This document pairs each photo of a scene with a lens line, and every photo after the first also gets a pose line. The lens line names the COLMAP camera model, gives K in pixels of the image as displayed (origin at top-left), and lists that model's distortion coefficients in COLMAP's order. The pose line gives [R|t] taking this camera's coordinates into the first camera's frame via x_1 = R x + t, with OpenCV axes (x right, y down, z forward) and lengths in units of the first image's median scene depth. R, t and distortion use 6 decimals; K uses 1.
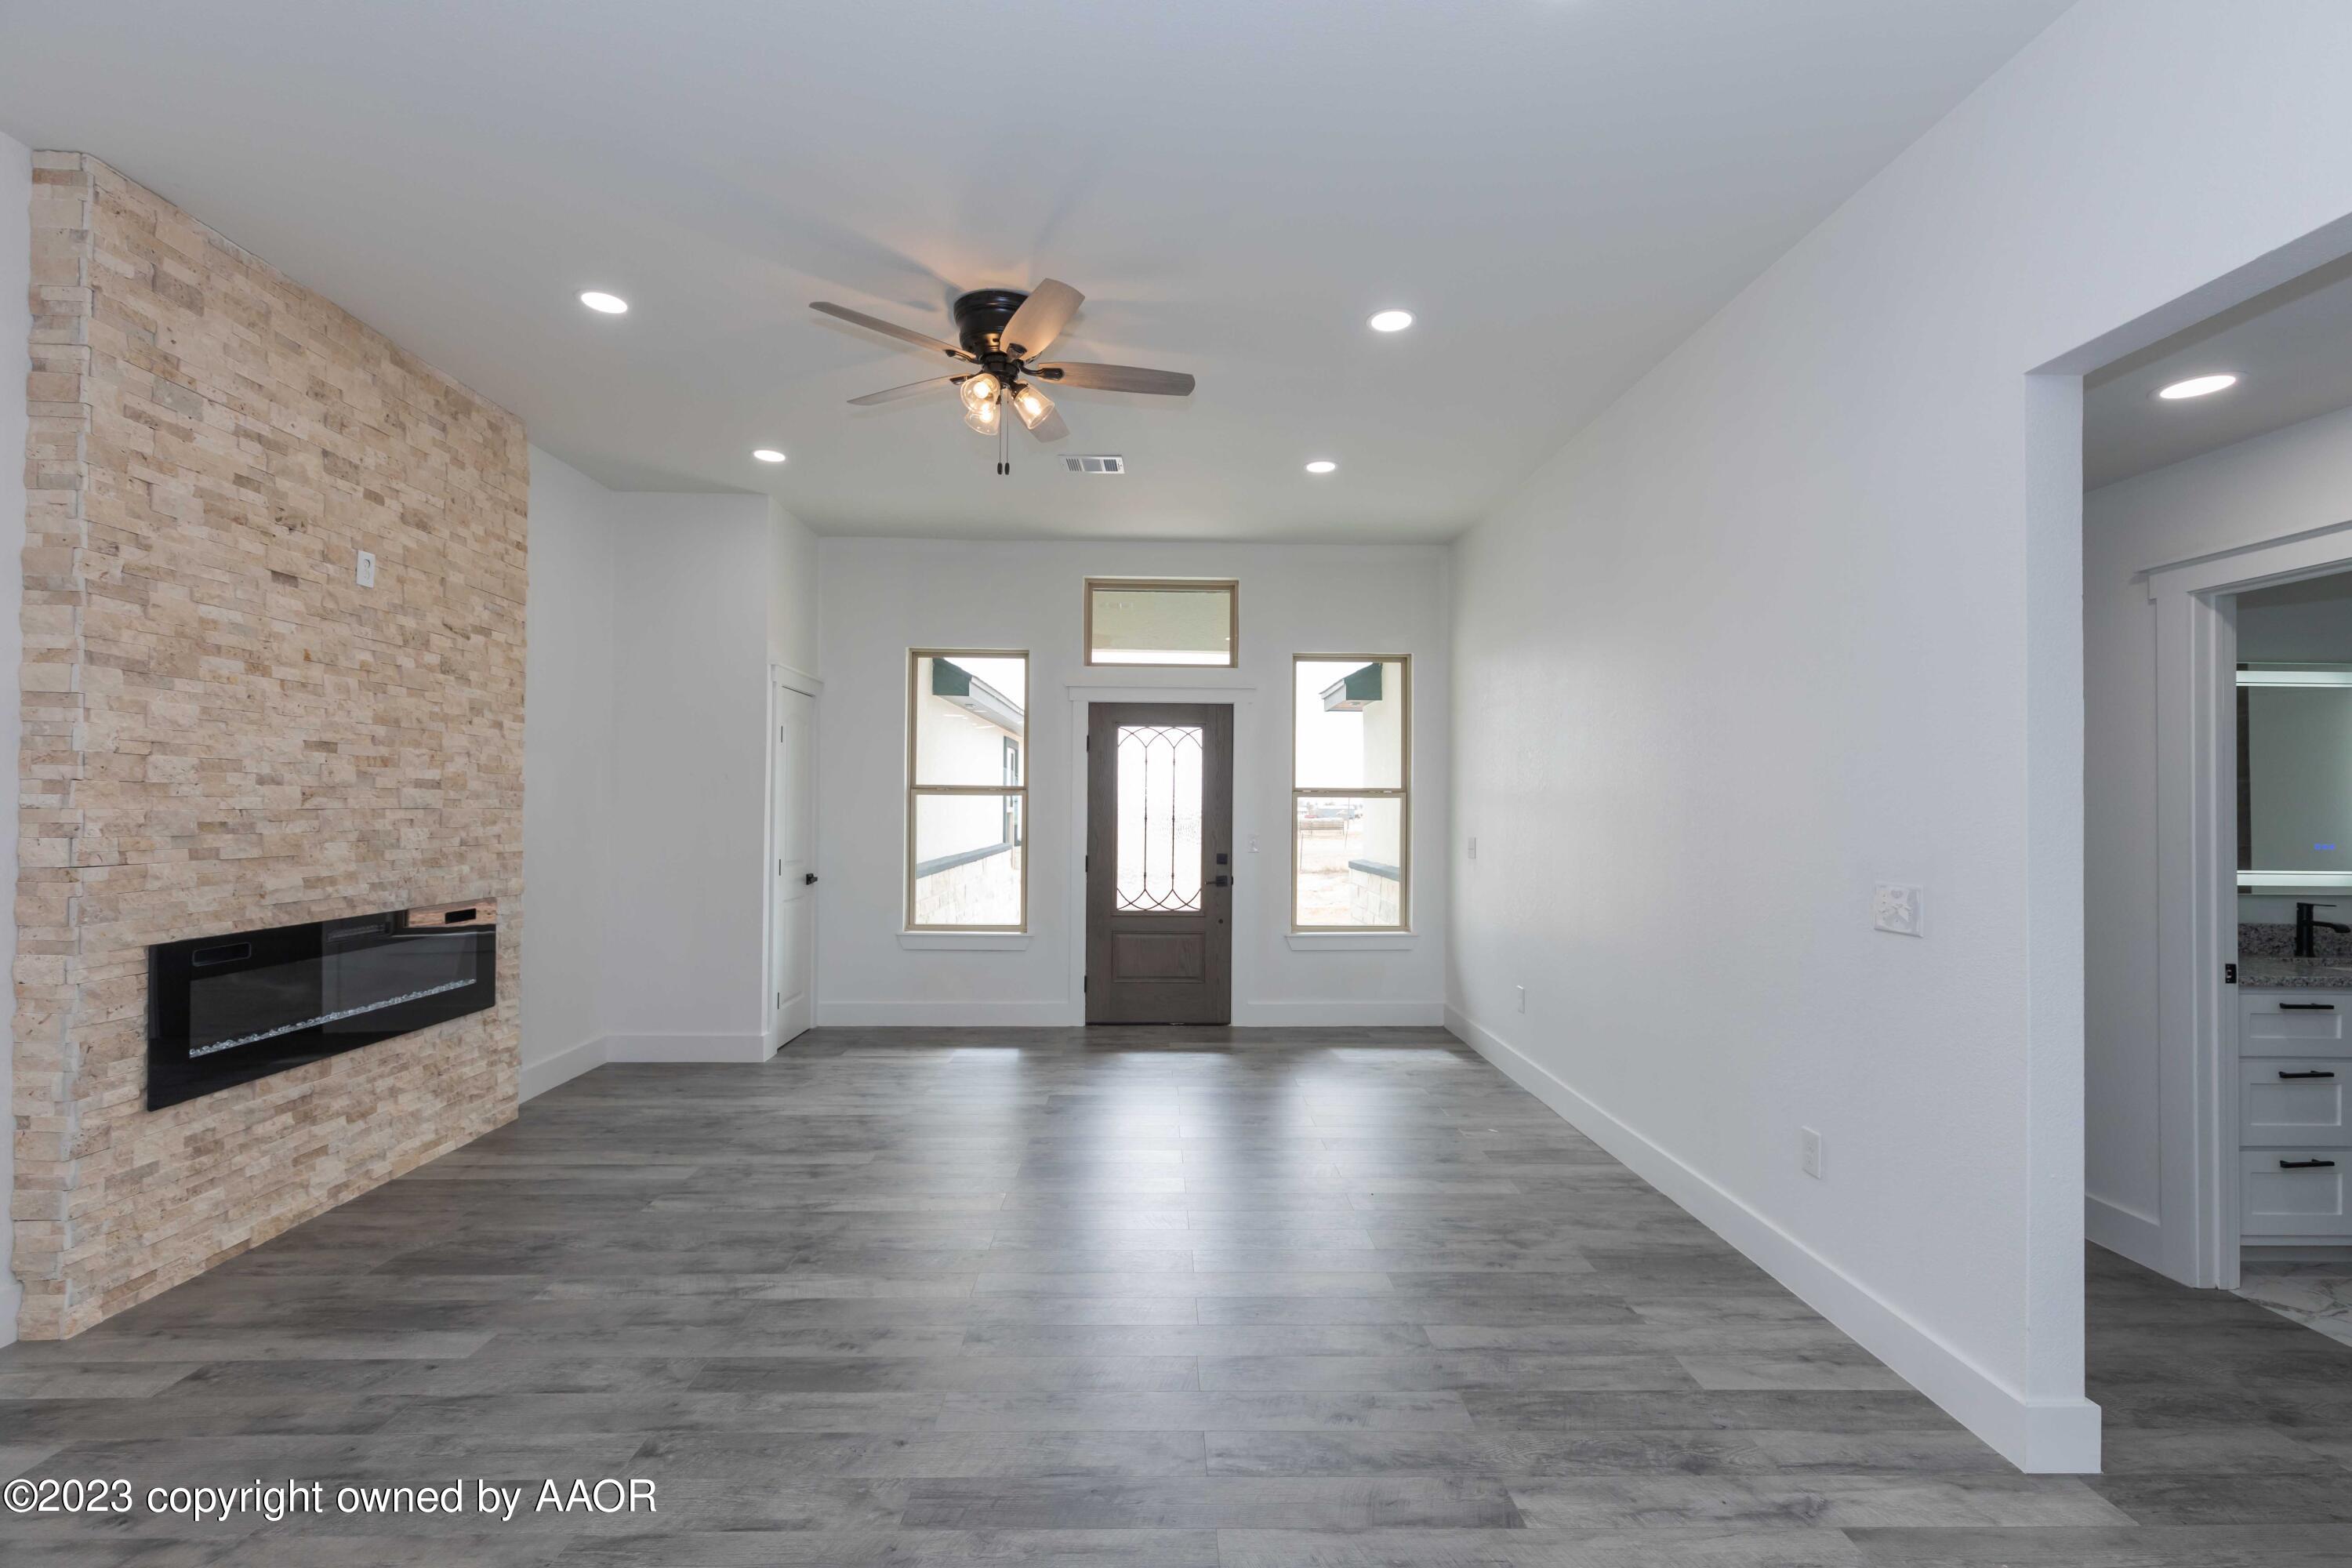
lens RADIAL K [[1065.9, 0, 1180.8], [0, 1065.9, 800.0], [0, 0, 1]] dist [0.007647, -0.001368]
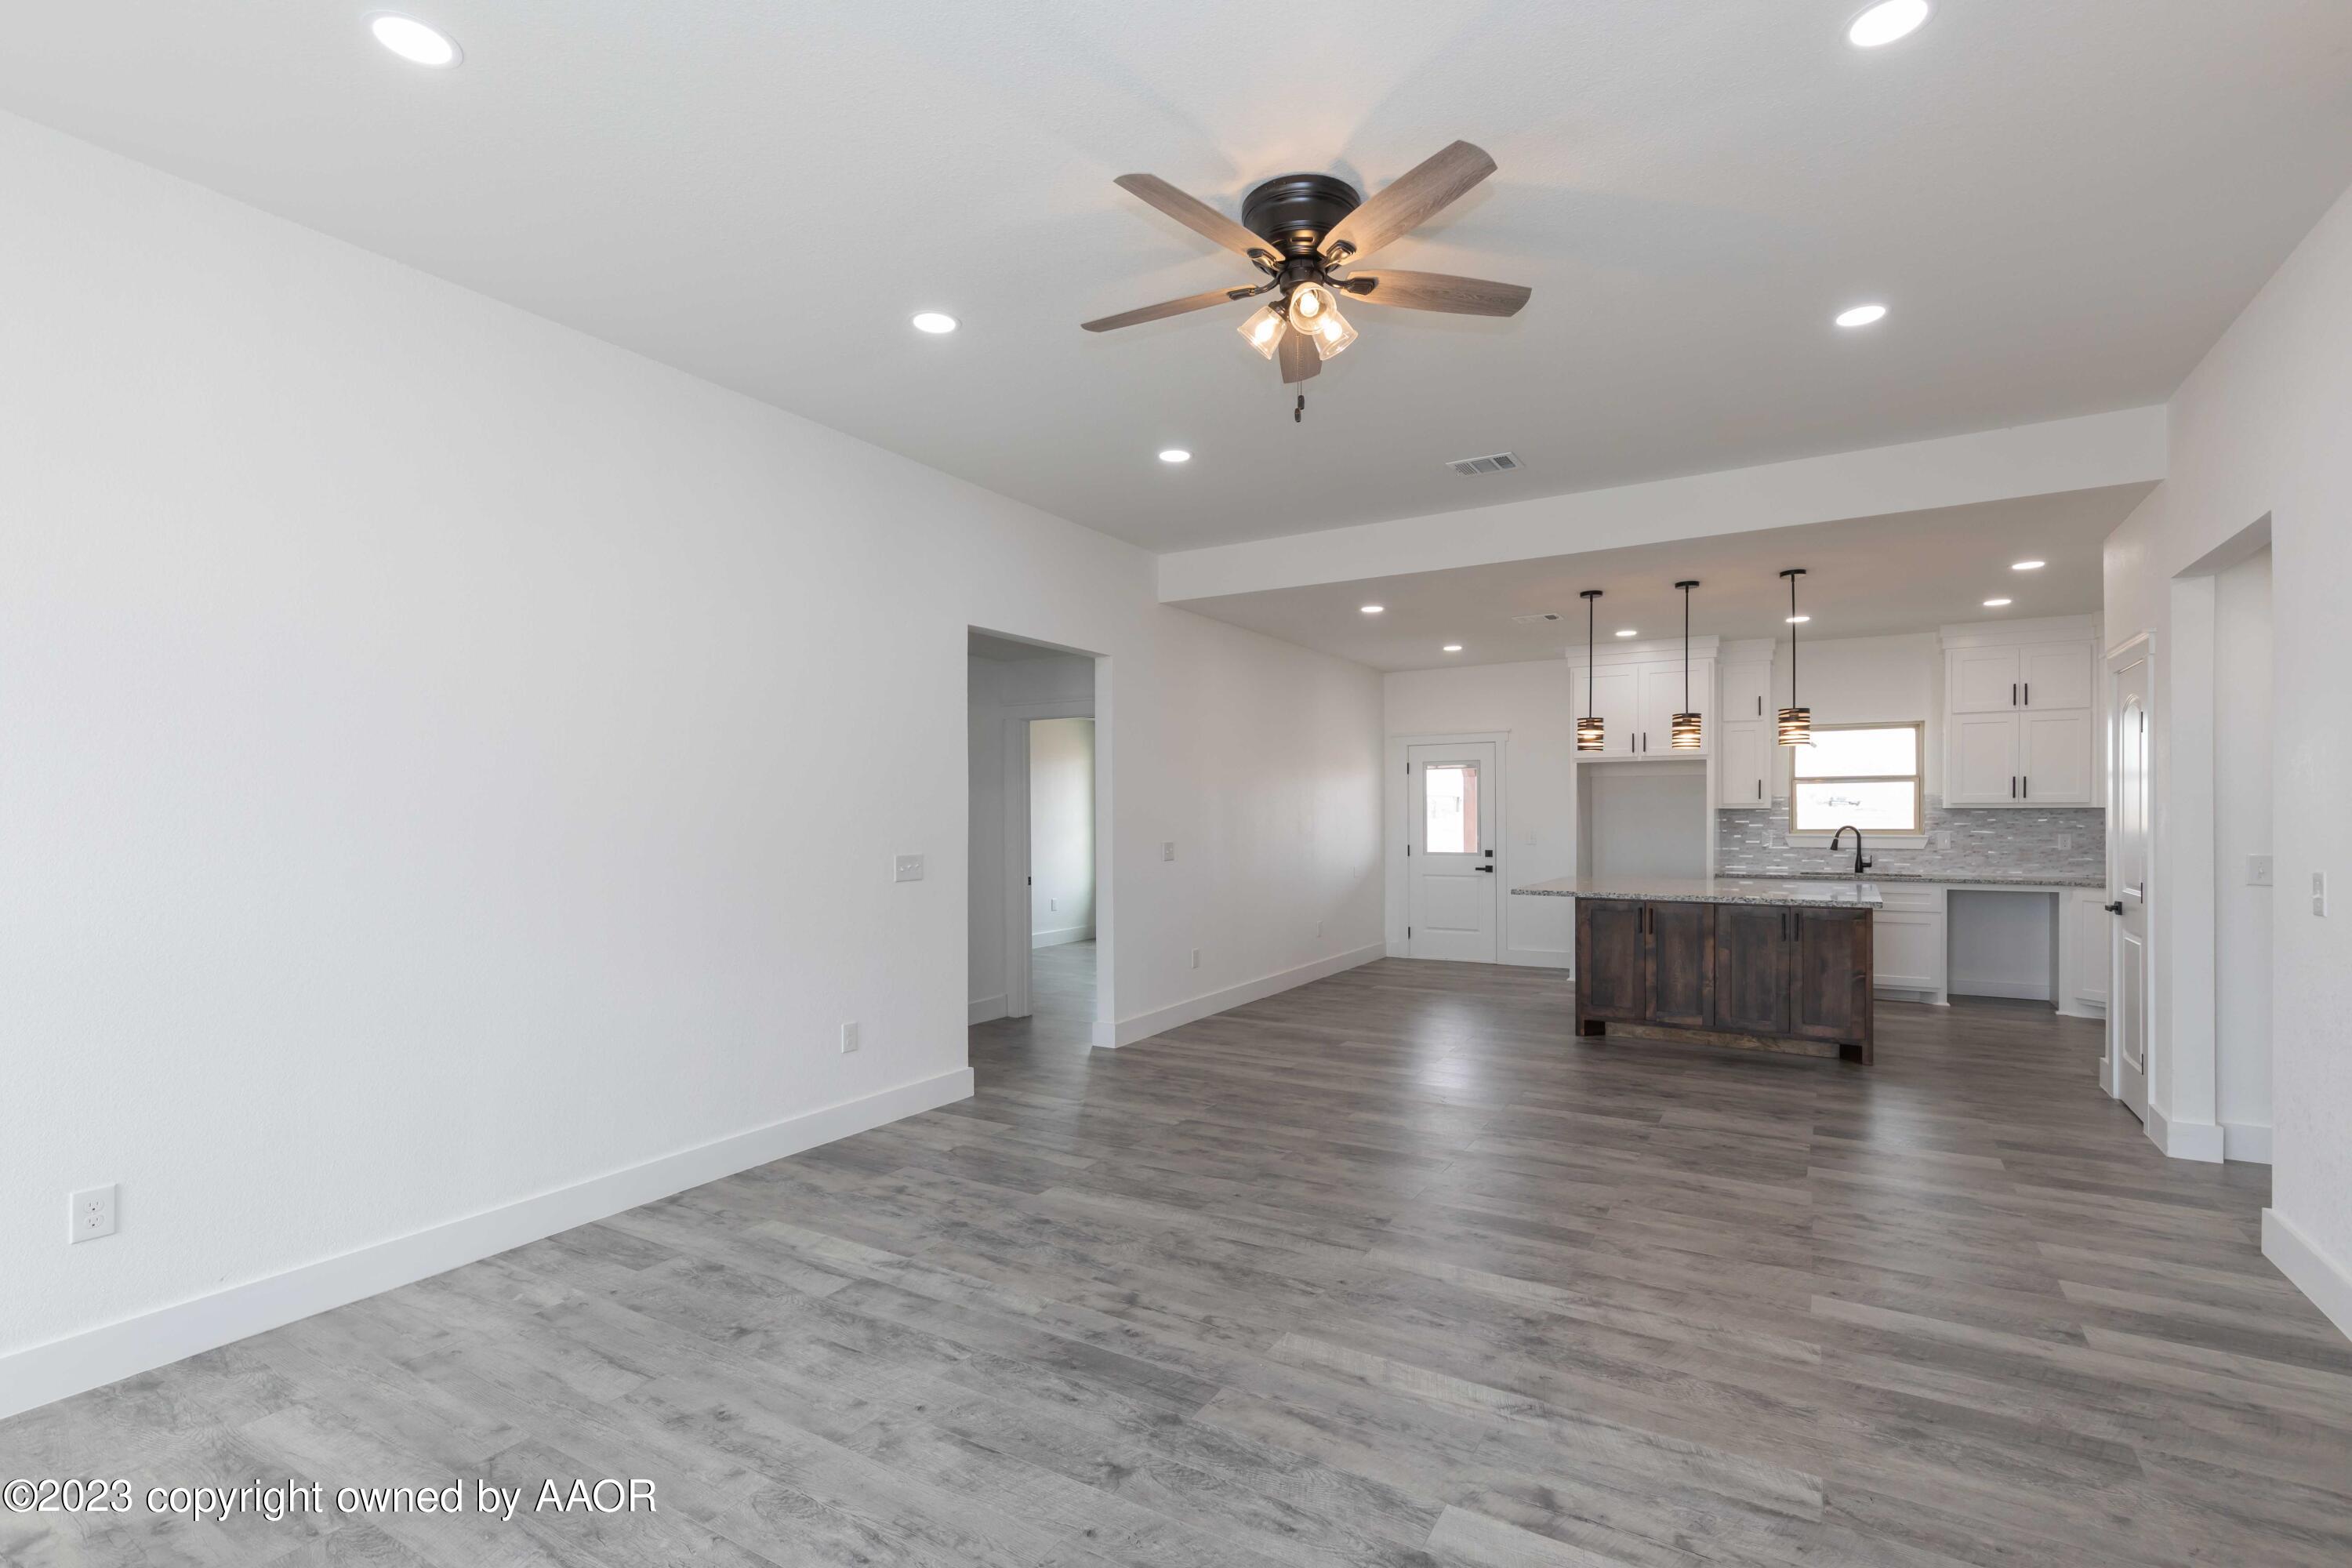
lens RADIAL K [[1065.9, 0, 1171.1], [0, 1065.9, 802.4], [0, 0, 1]] dist [0.007647, -0.001368]
pose [[-0.841620, 0.000312, 0.540069, -0.476433], [-0.006741, 0.999916, -0.011083, 0.007065], [-0.540027, -0.012968, -0.841548, 1.571424]]
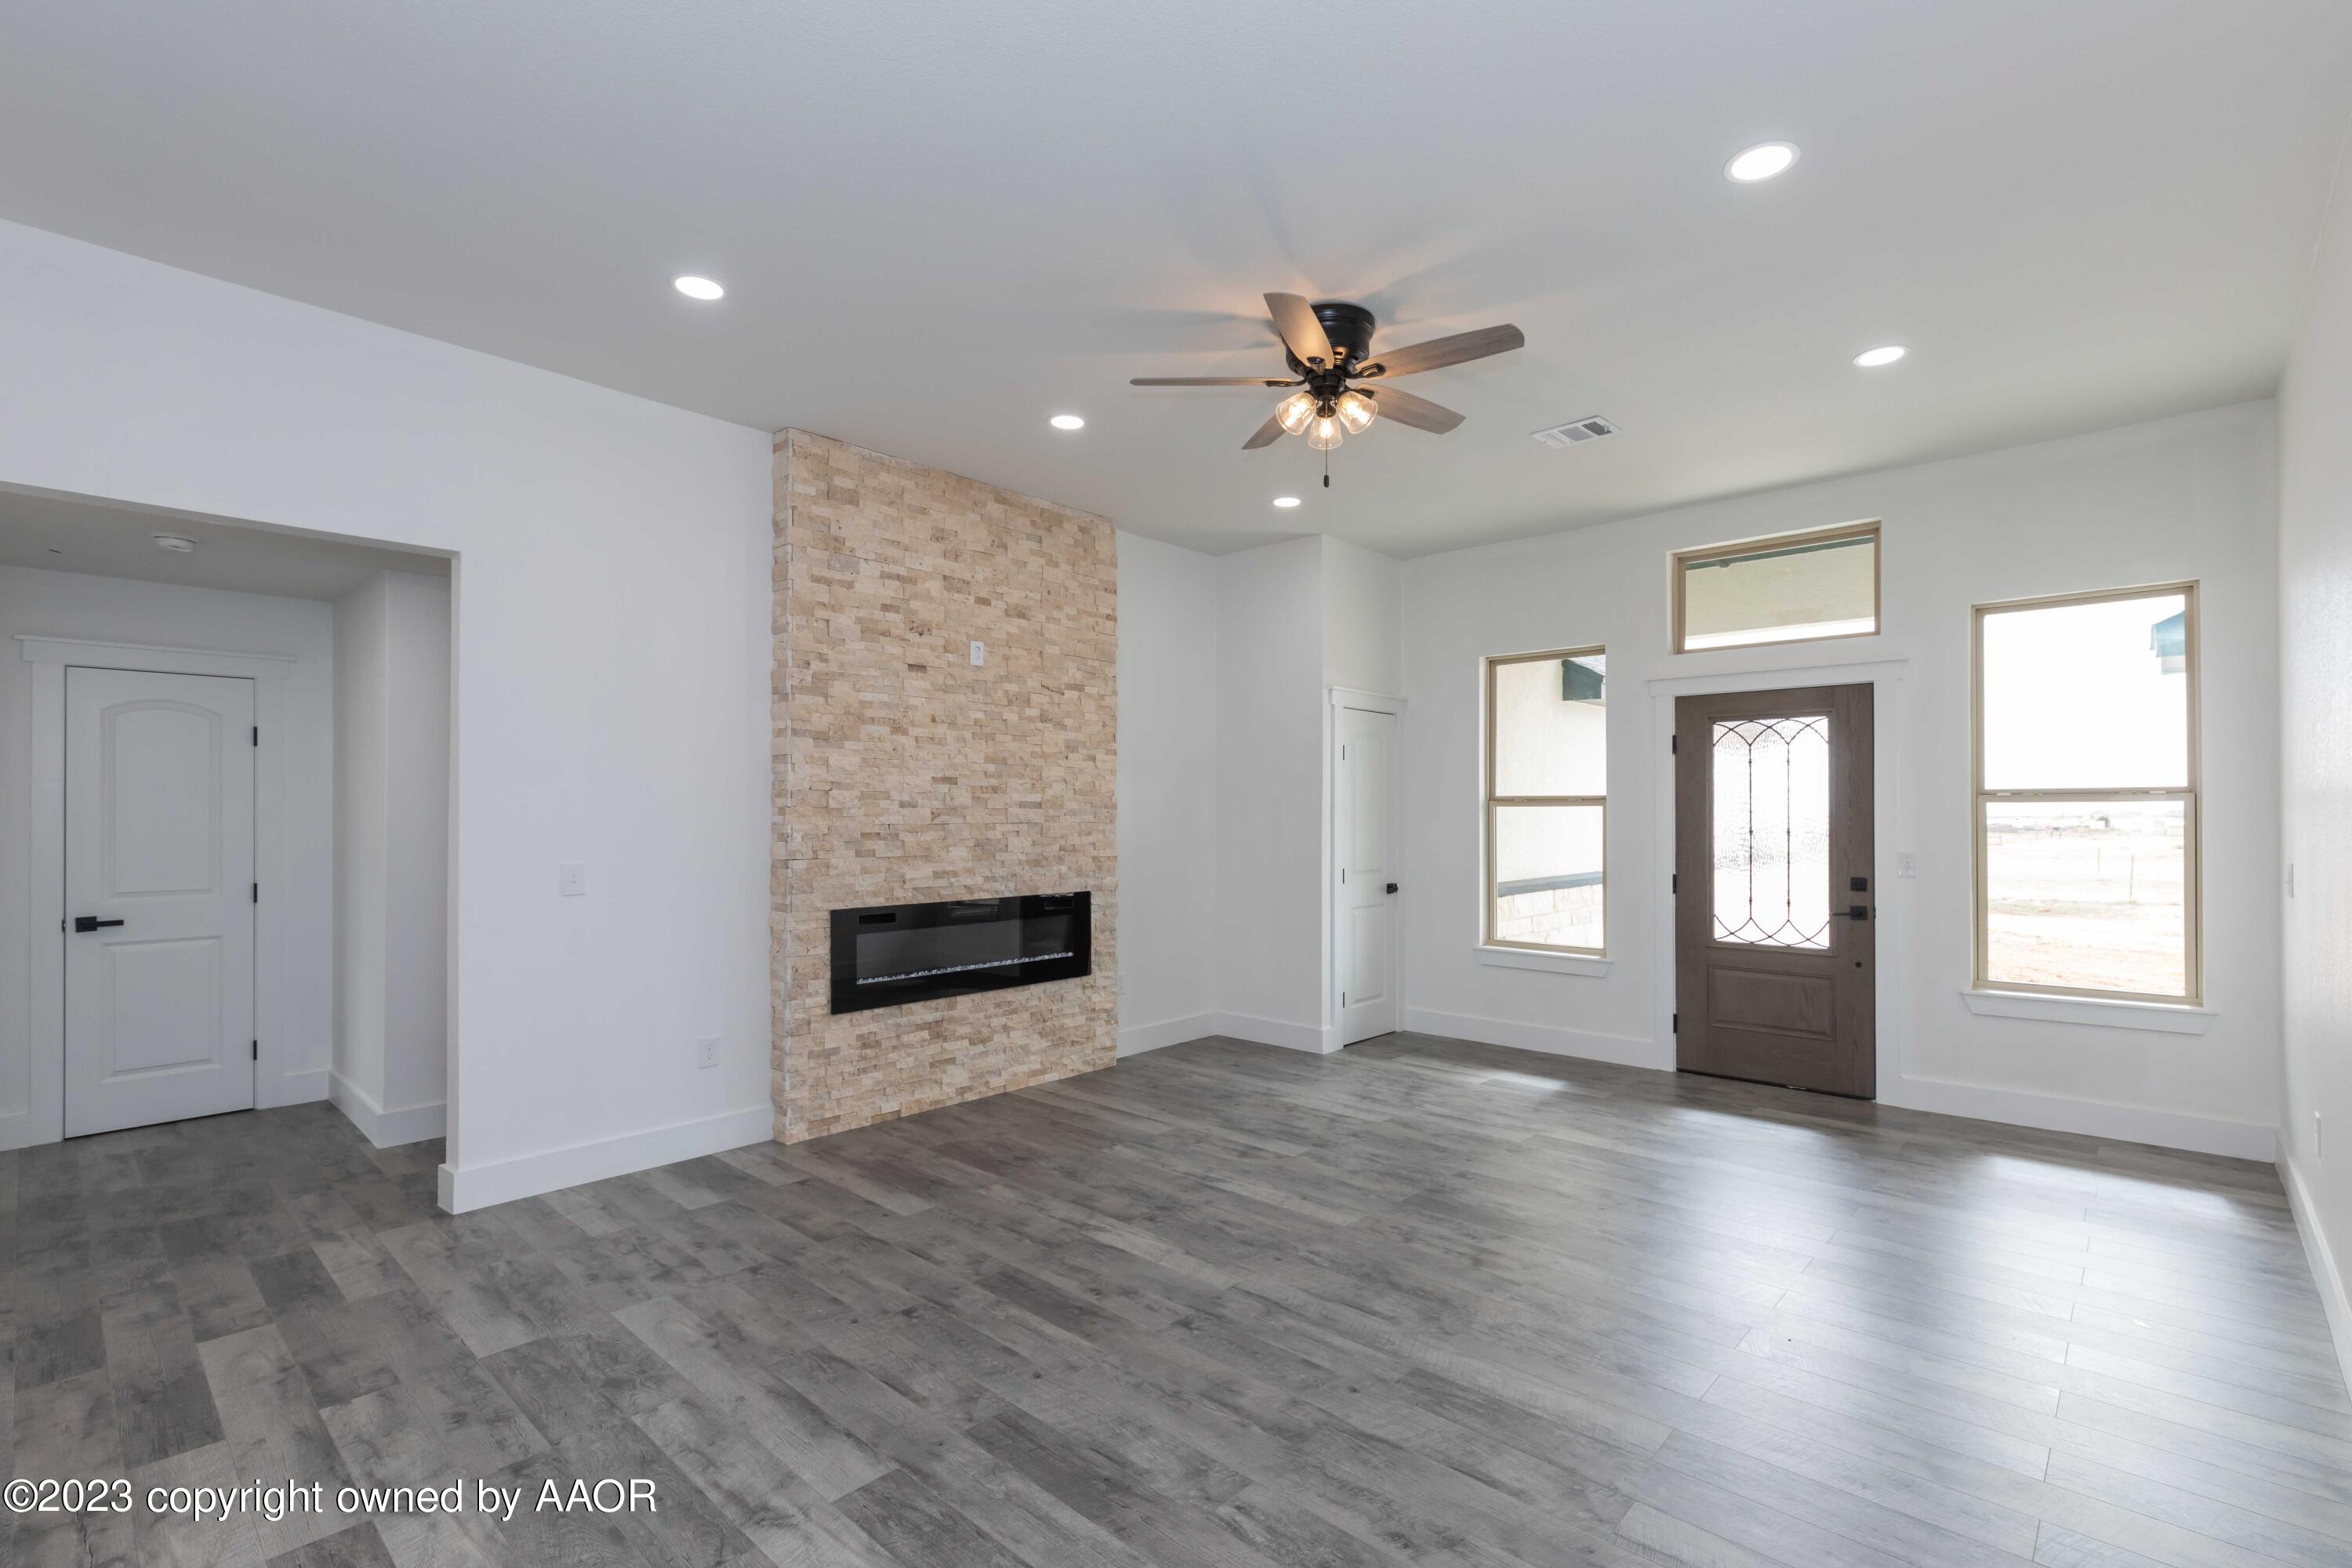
lens RADIAL K [[1065.9, 0, 1183.1], [0, 1065.9, 814.6], [0, 0, 1]] dist [0.007647, -0.001368]
pose [[0.718639, -0.007687, -0.695340, 0.384822], [0.010285, 0.999947, -0.000424, -0.000415], [0.695307, -0.006847, 0.718680, 0.168073]]
